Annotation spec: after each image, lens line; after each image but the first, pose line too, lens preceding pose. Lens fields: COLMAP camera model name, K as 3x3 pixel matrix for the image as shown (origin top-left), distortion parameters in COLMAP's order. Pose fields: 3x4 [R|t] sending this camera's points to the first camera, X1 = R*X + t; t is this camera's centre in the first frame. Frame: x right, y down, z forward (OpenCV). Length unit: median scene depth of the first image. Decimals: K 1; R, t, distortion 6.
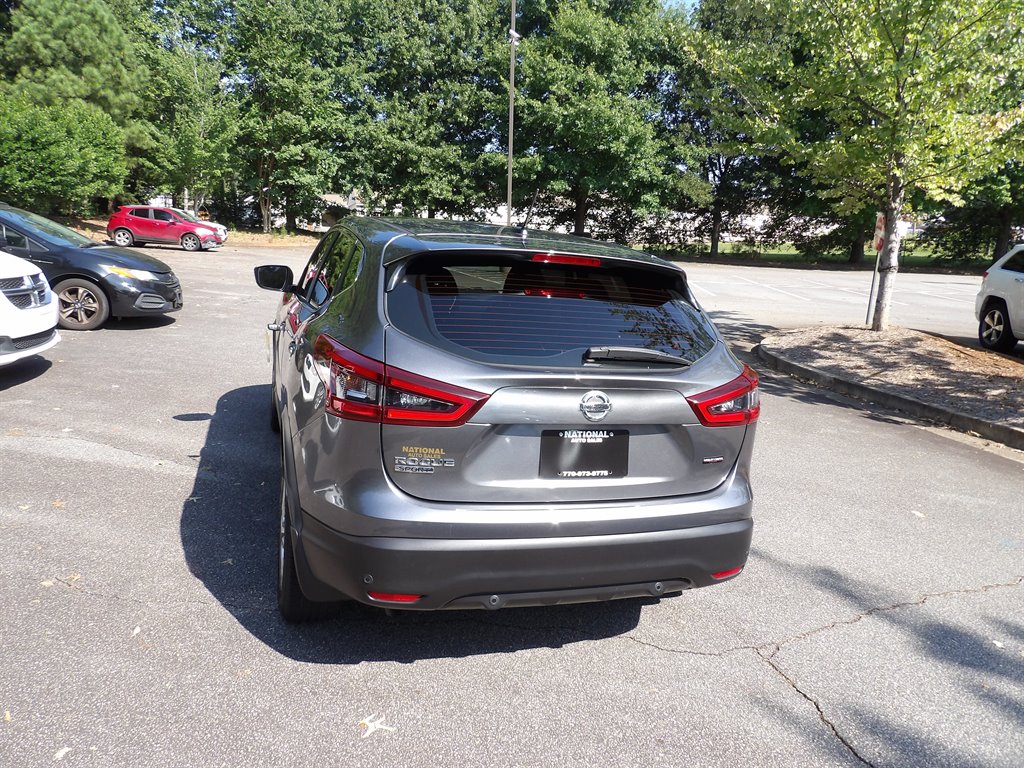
lens RADIAL K [[705.8, 0, 506.7], [0, 705.8, 388.8], [0, 0, 1]] dist [-0.031060, 0.009047]
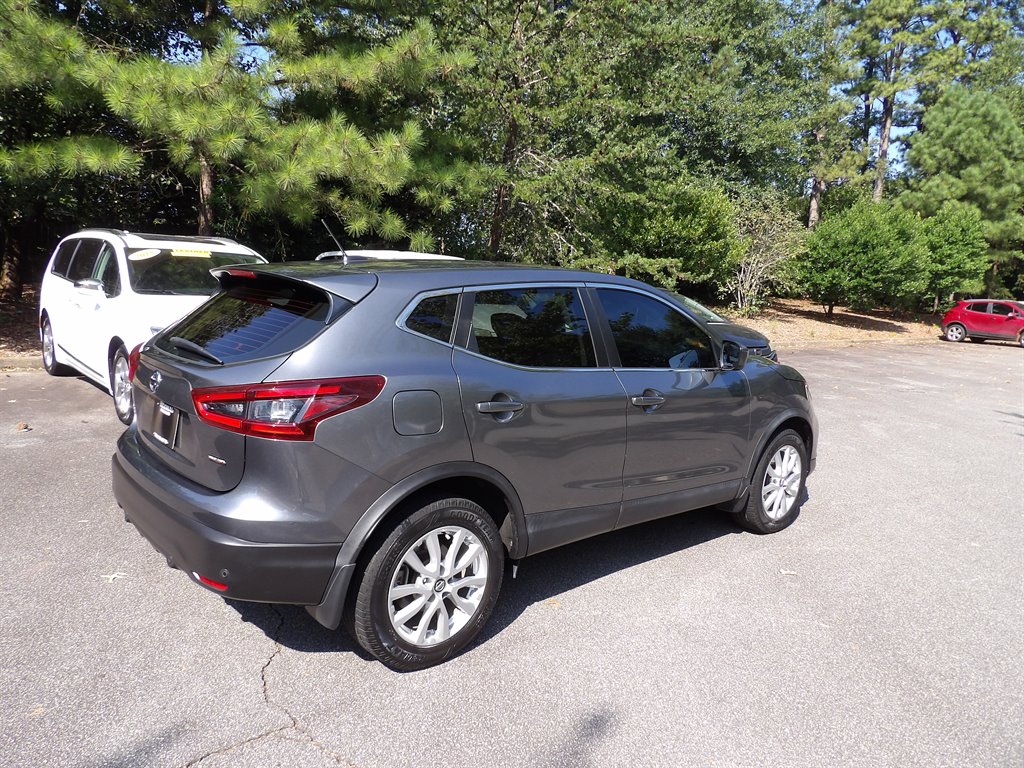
lens RADIAL K [[705.8, 0, 502.6], [0, 705.8, 377.4], [0, 0, 1]] dist [-0.031060, 0.009047]
pose [[0.379596, 0.055001, -0.923516, 0.960935], [-0.201696, 0.979139, -0.024590, -0.047517], [0.902898, 0.195604, 0.382771, 0.681019]]
